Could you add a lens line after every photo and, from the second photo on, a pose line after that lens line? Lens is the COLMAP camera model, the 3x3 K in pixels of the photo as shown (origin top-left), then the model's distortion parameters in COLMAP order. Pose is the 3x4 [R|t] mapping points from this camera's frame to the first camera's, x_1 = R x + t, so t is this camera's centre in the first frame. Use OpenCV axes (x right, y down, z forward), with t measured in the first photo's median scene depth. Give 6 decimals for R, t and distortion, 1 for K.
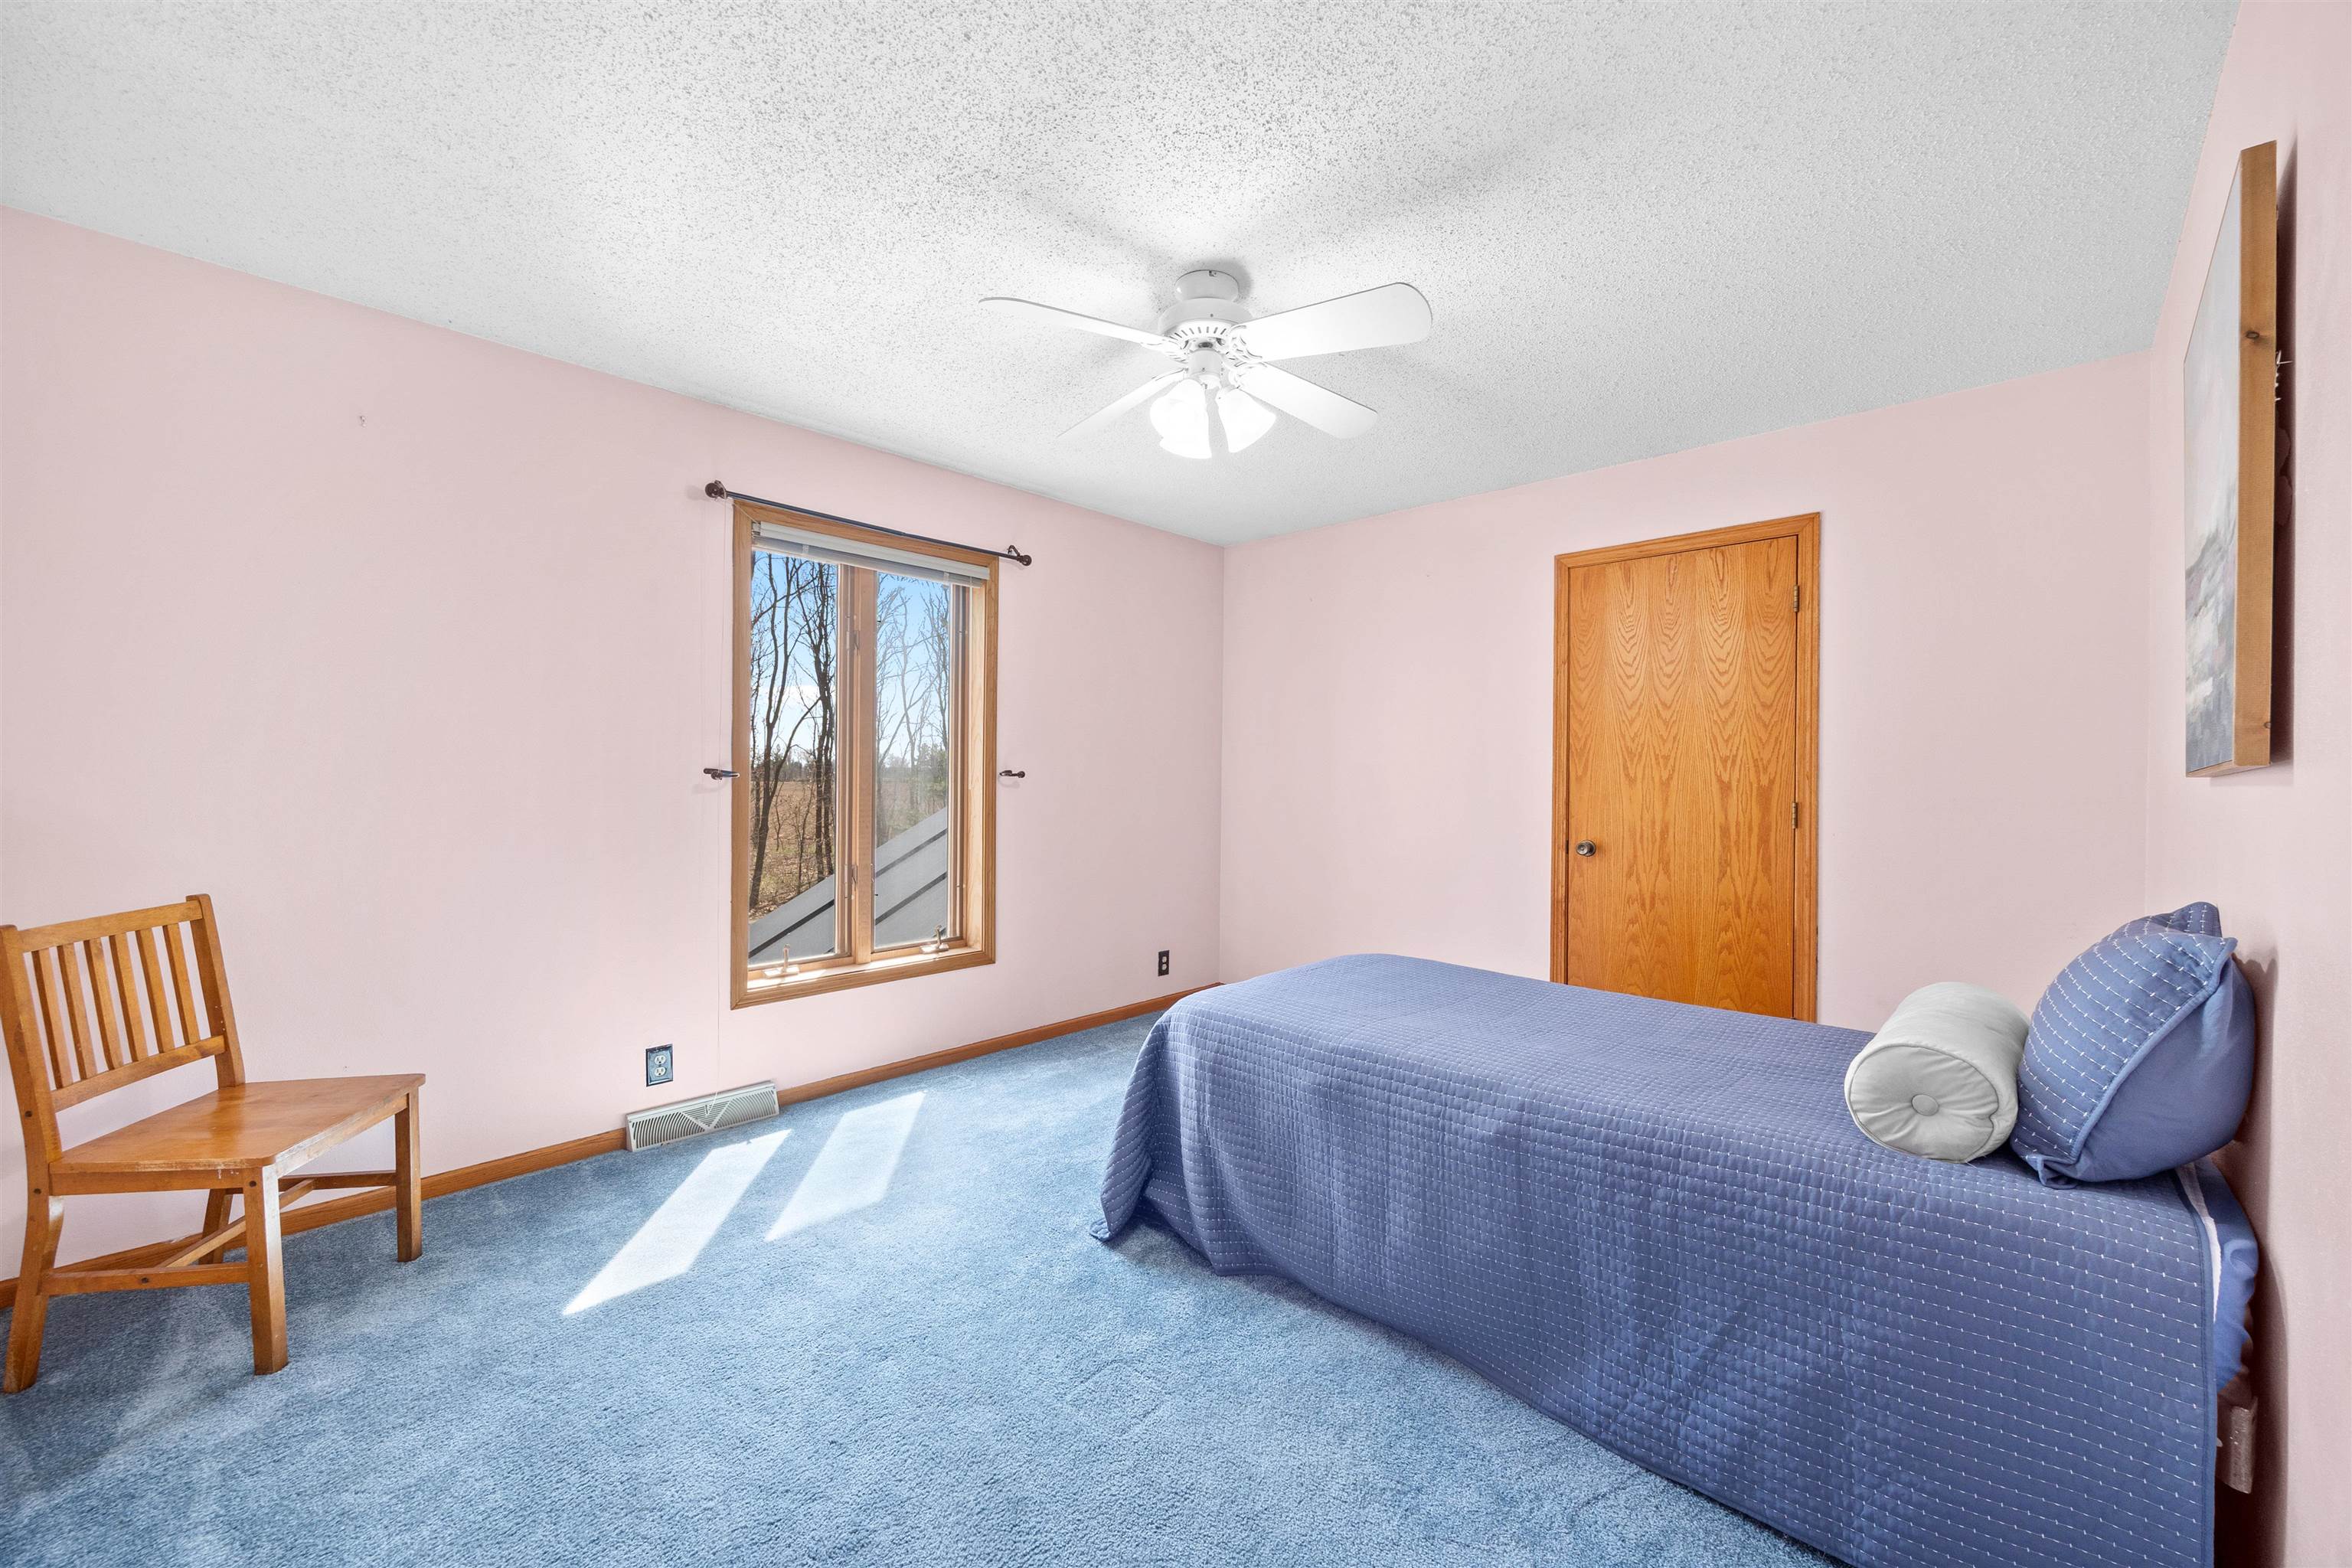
lens RADIAL K [[906.2, 0, 1161.8], [0, 906.2, 764.3], [0, 0, 1]] dist [-0.002938, -0.000552]
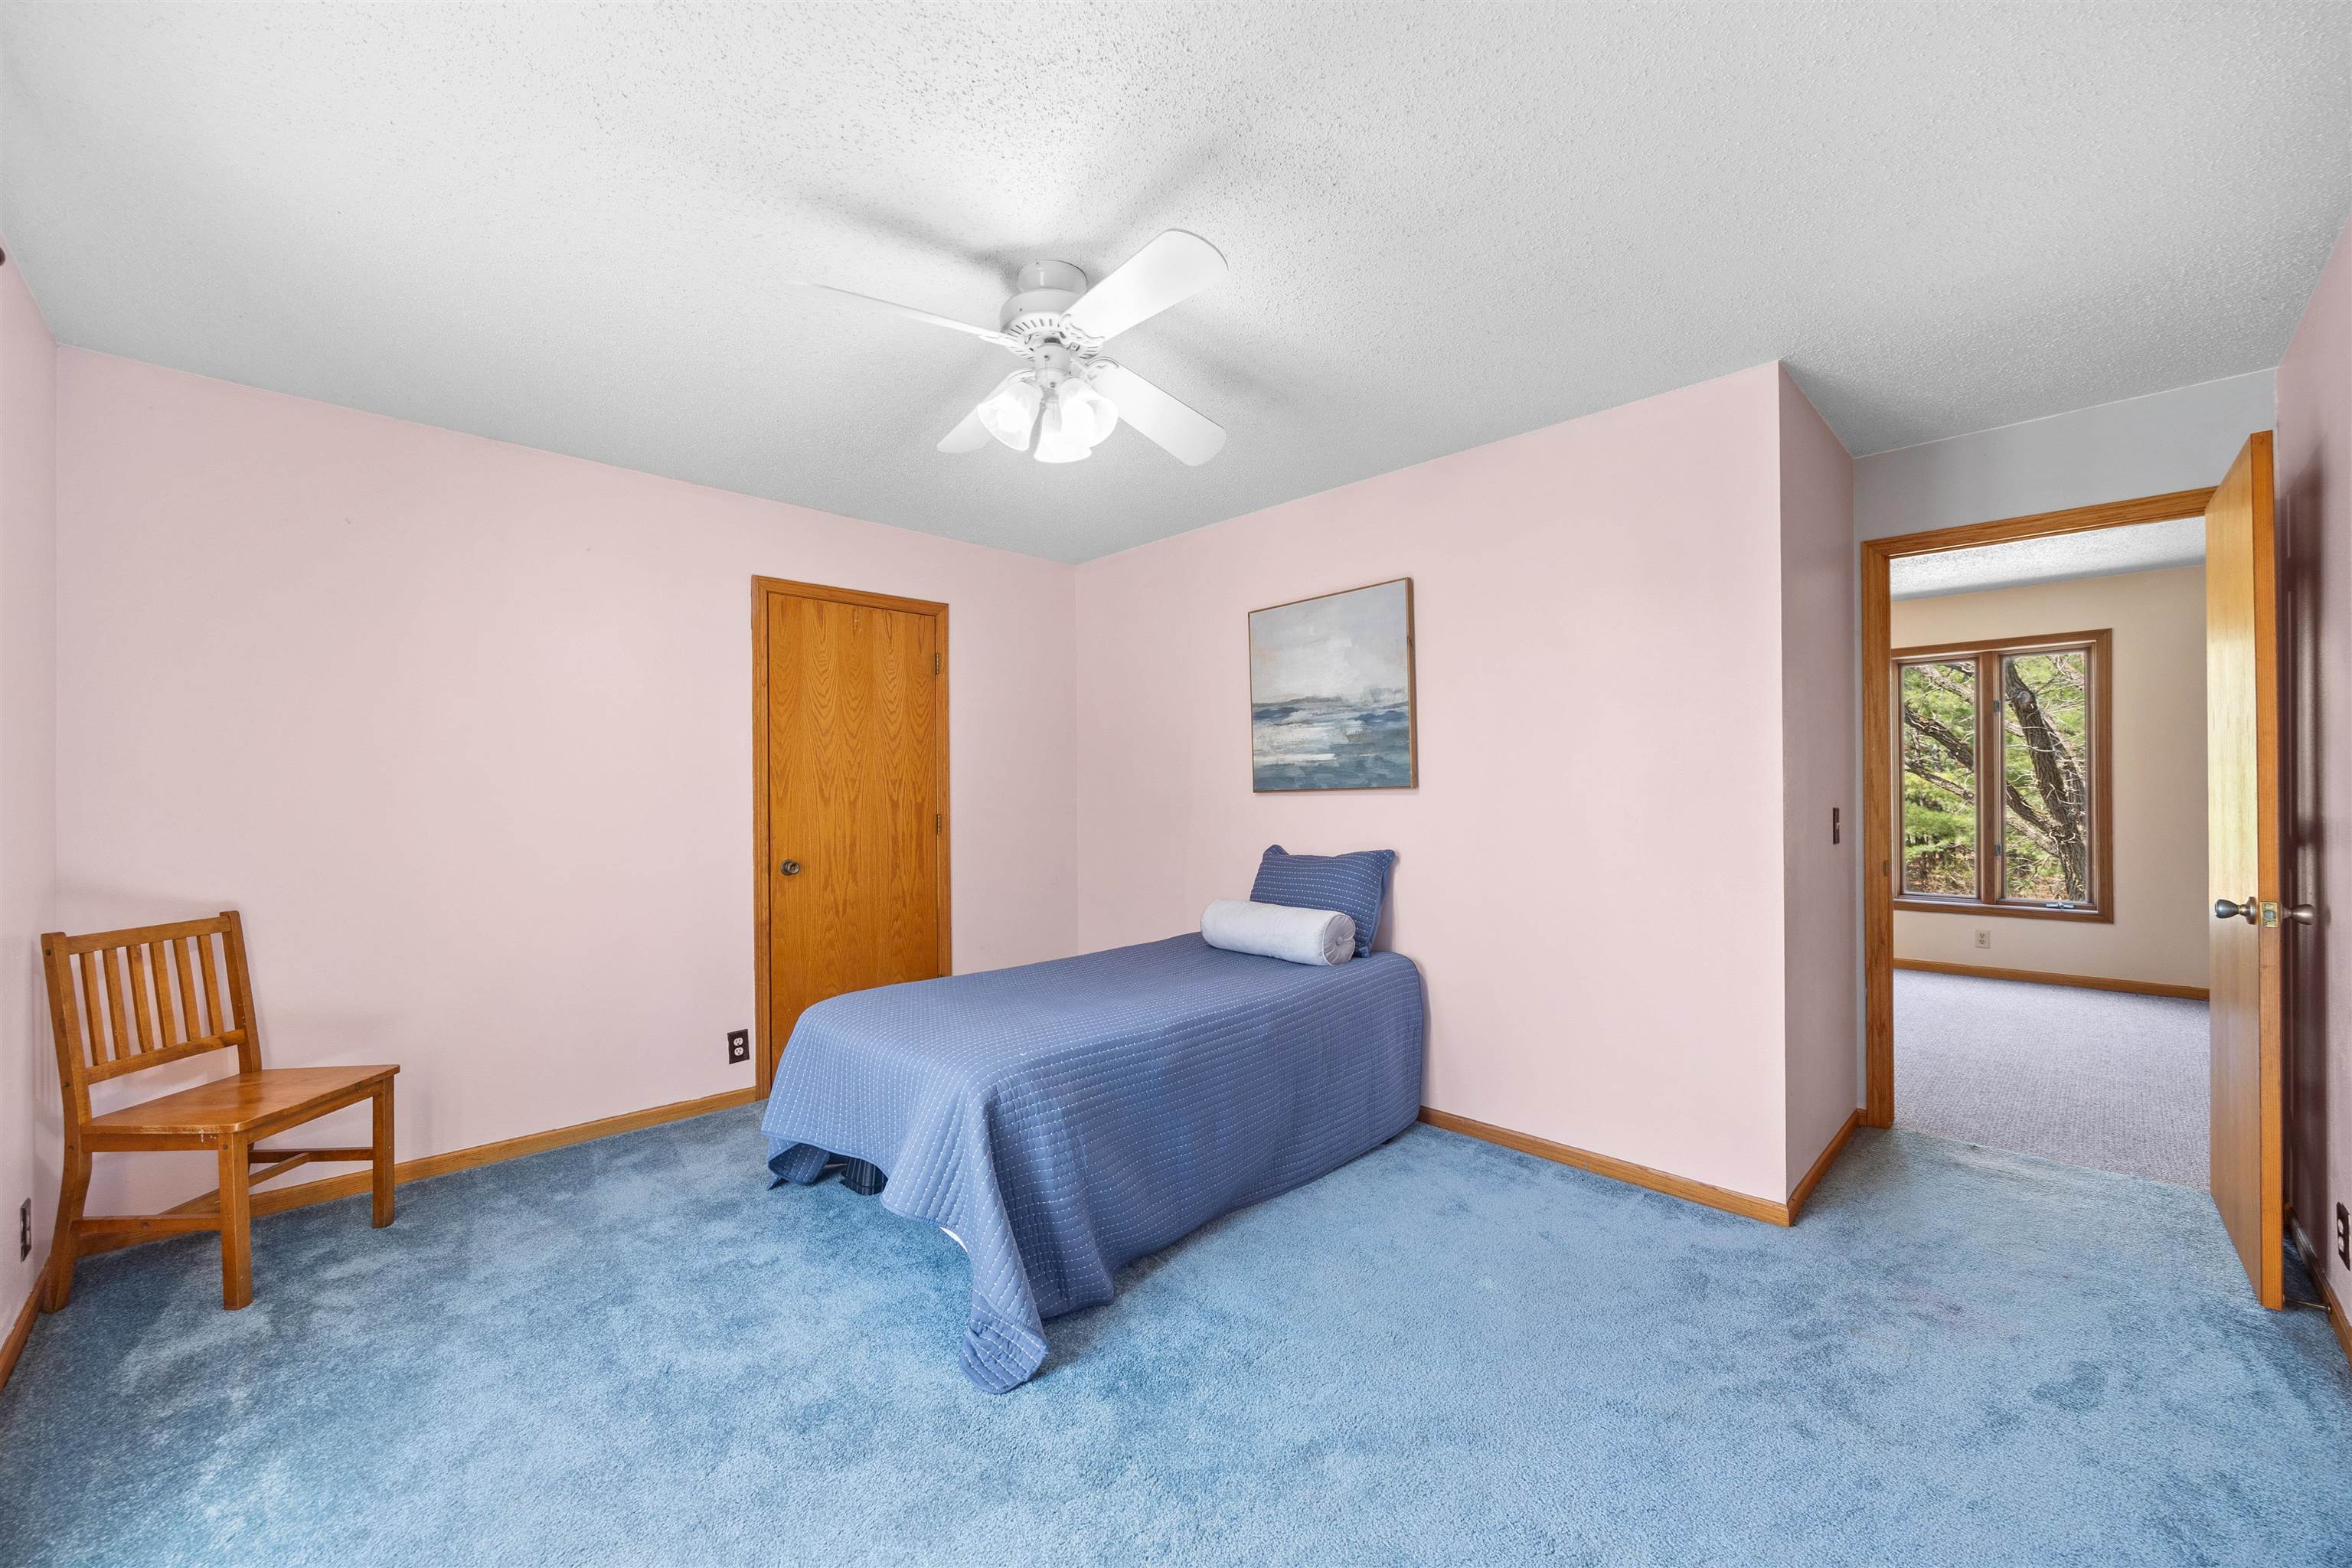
lens RADIAL K [[905.2, 0, 1176.0], [0, 905.2, 784.0], [0, 0, 1]] dist [-0.001349, -0.000171]
pose [[0.020905, -0.002726, 0.999778, -0.585623], [-0.002475, 0.999993, 0.002779, -0.007313], [-0.999778, -0.002533, 0.020898, 0.565737]]
